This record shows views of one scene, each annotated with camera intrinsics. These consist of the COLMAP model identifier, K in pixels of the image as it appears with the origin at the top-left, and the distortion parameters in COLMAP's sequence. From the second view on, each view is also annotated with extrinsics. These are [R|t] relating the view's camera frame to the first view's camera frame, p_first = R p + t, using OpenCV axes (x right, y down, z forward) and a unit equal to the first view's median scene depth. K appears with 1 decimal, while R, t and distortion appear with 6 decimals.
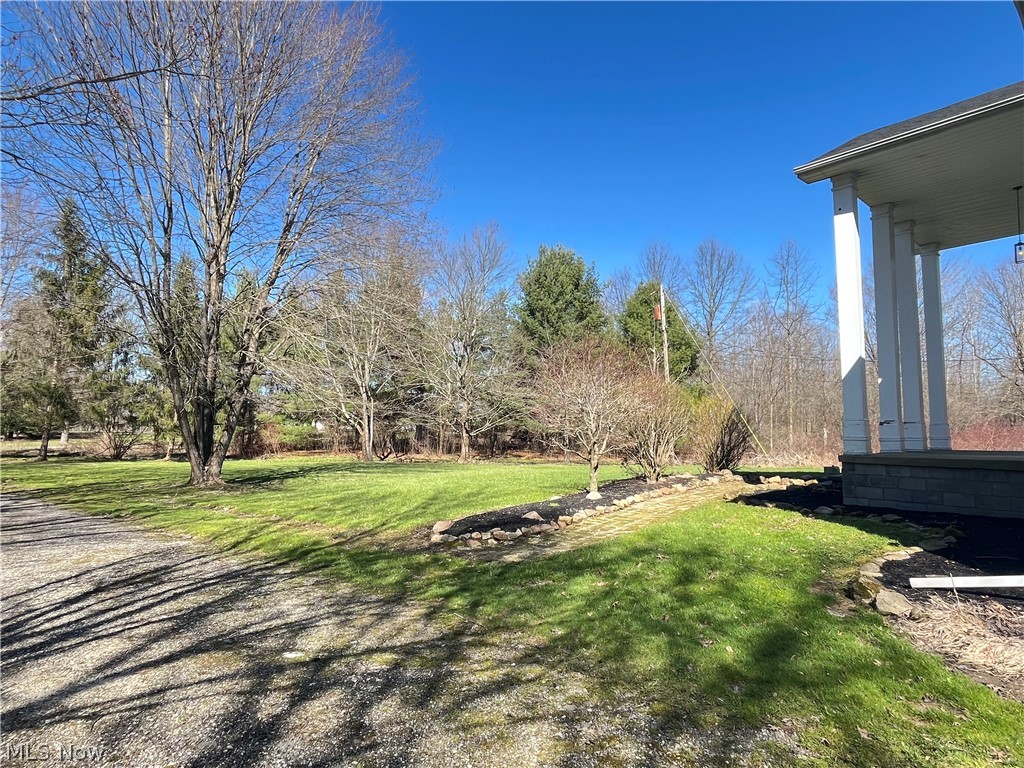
lens RADIAL K [[564.1, 0, 512.8], [0, 564.1, 384.0], [0, 0, 1]] dist [0.000639, 0.000269]
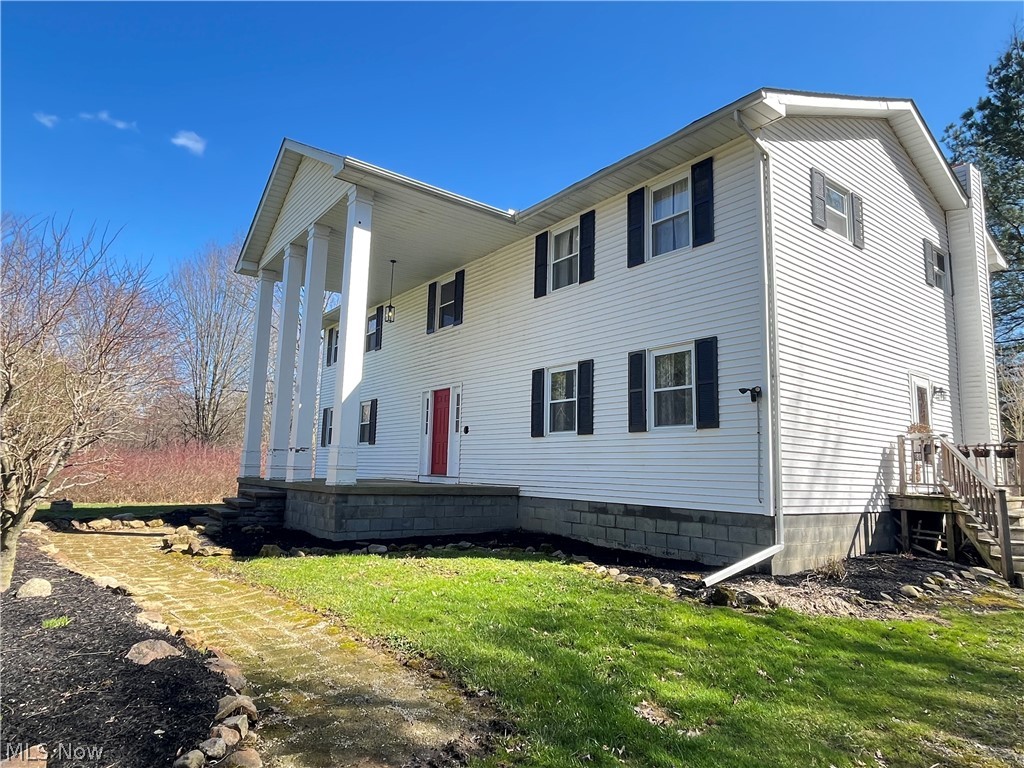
lens RADIAL K [[616.0, 0, 507.8], [0, 616.0, 386.6], [0, 0, 1]] dist [-0.002859, -0.002158]
pose [[0.053276, 0.132621, 0.989734, -0.426505], [-0.110818, 0.985805, -0.126129, 0.068537], [-0.992412, -0.102961, 0.067217, 0.734265]]
